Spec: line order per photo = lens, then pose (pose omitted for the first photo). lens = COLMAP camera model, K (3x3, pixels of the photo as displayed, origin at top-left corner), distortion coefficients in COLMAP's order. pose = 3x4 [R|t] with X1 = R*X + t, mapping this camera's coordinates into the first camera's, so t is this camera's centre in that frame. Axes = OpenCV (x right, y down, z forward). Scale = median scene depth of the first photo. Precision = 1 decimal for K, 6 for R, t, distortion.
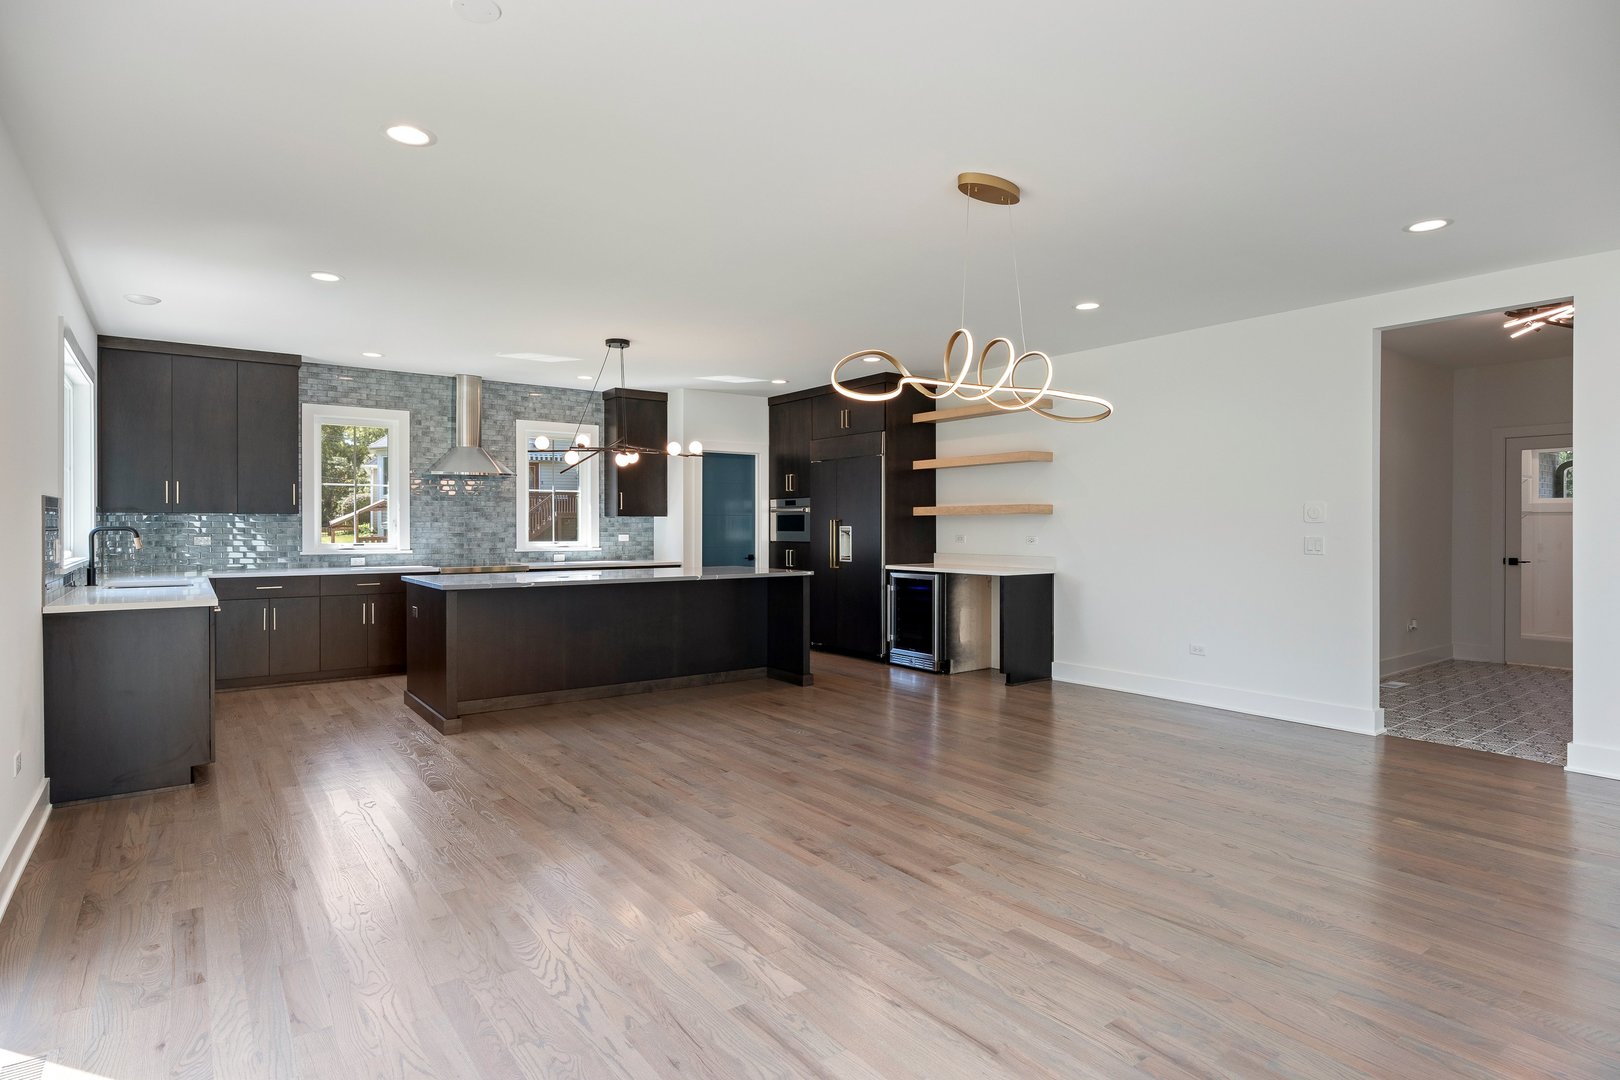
lens RADIAL K [[848.3, 0, 804.9], [0, 848.3, 530.7], [0, 0, 1]] dist [0.001660, -0.000991]
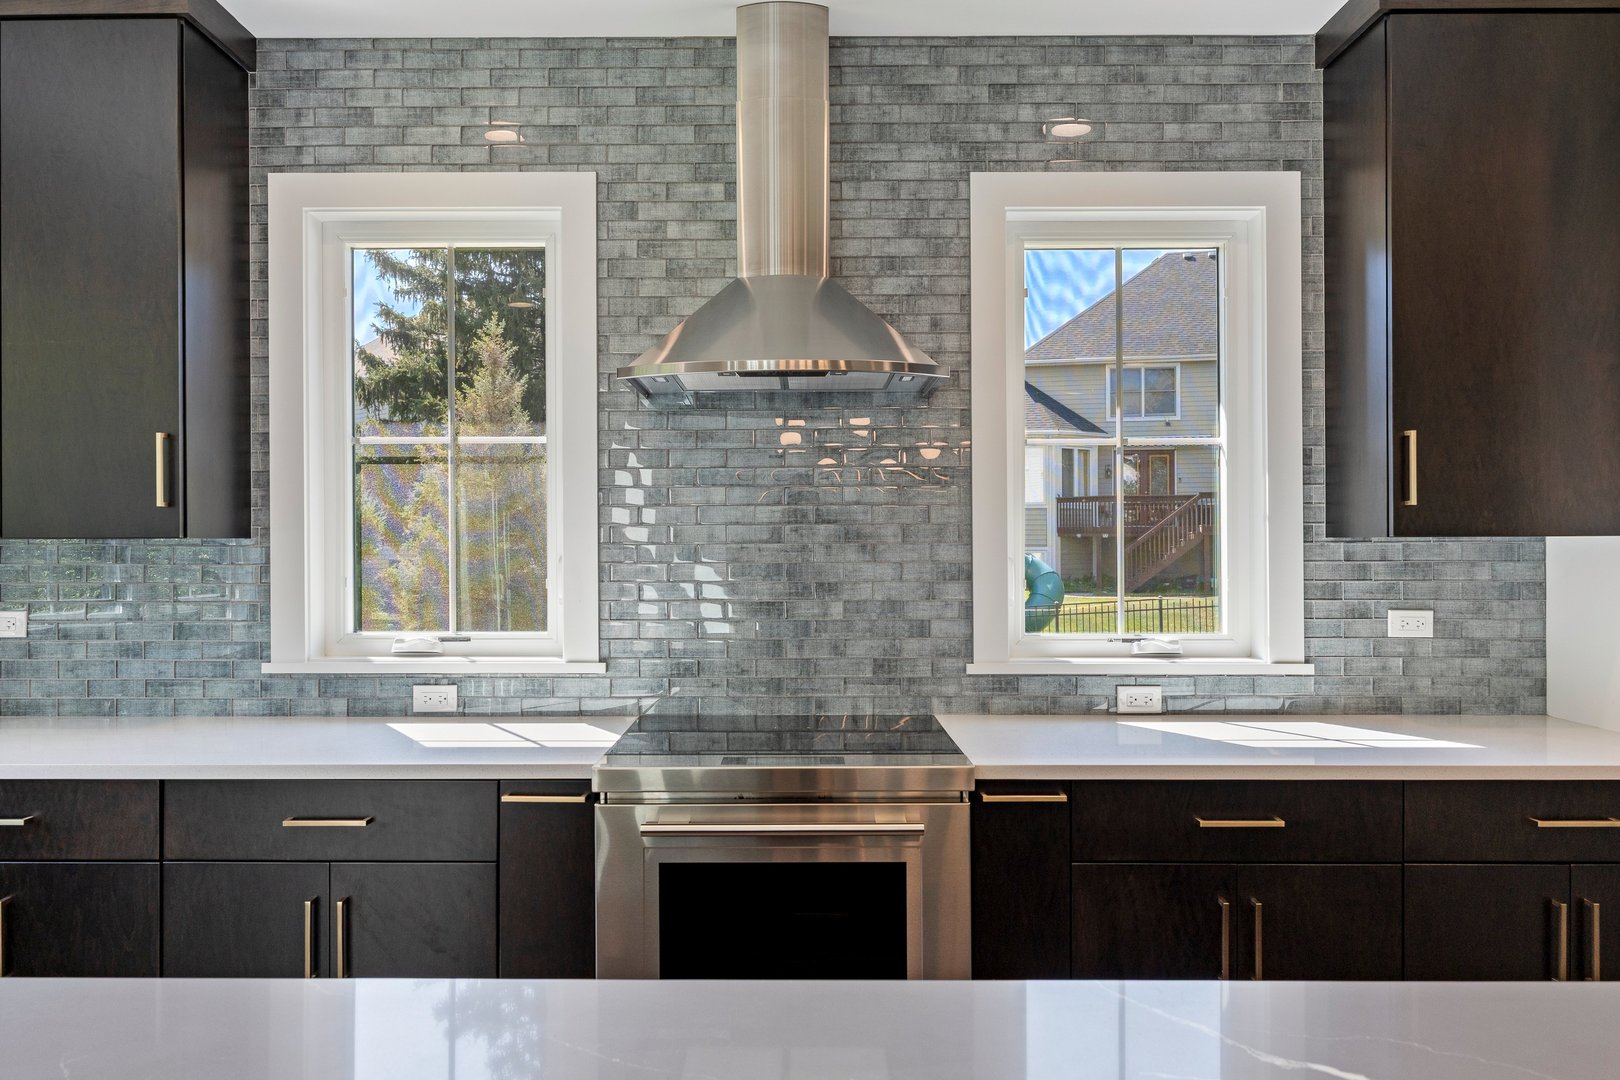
lens RADIAL K [[1150.2, 0, 799.1], [0, 1150.2, 539.7], [0, 0, 1]] dist [-0.009330, -0.001775]
pose [[0.801698, -0.005128, -0.597707, -0.173558], [-0.000379, 0.999959, -0.009087, -0.013959], [0.597729, 0.007512, 0.801663, 0.696481]]
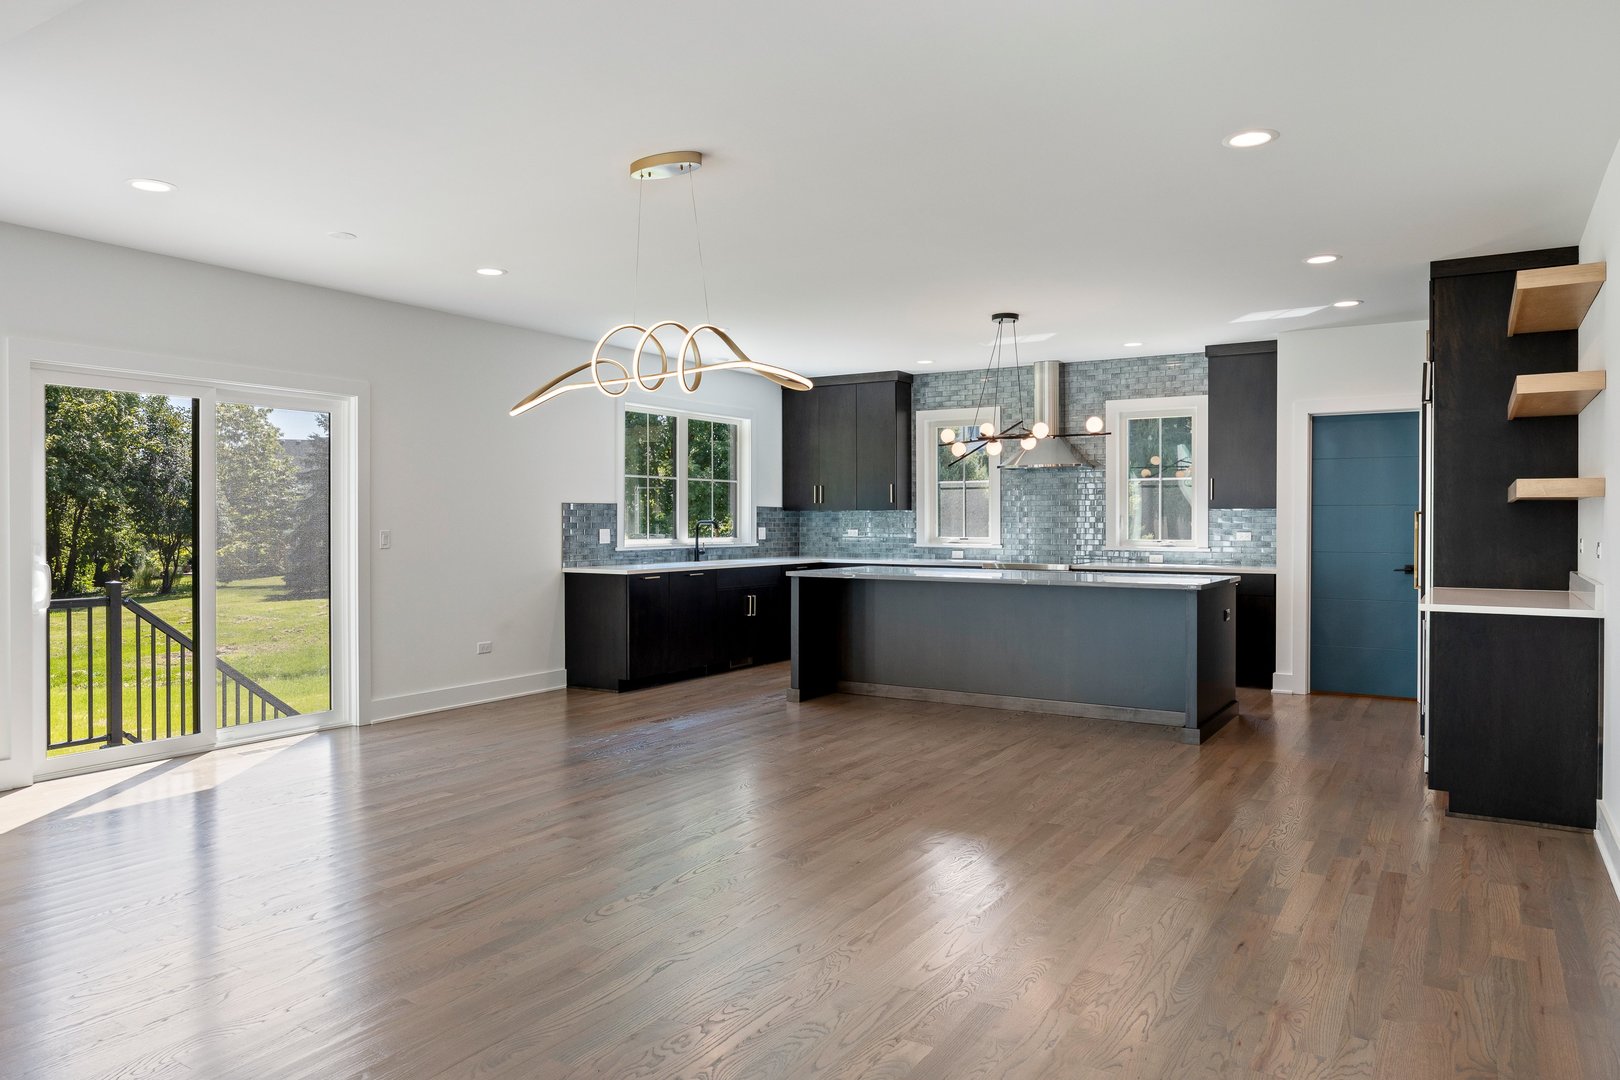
lens RADIAL K [[1071.3, 0, 806.9], [0, 1071.3, 534.8], [0, 0, 1]] dist [-0.010183, 0.001021]
pose [[0.372164, 0.011679, -0.928094, 0.592967], [-0.005735, 0.999931, 0.010283, -0.000886], [0.928149, 0.001496, 0.372205, 0.301156]]
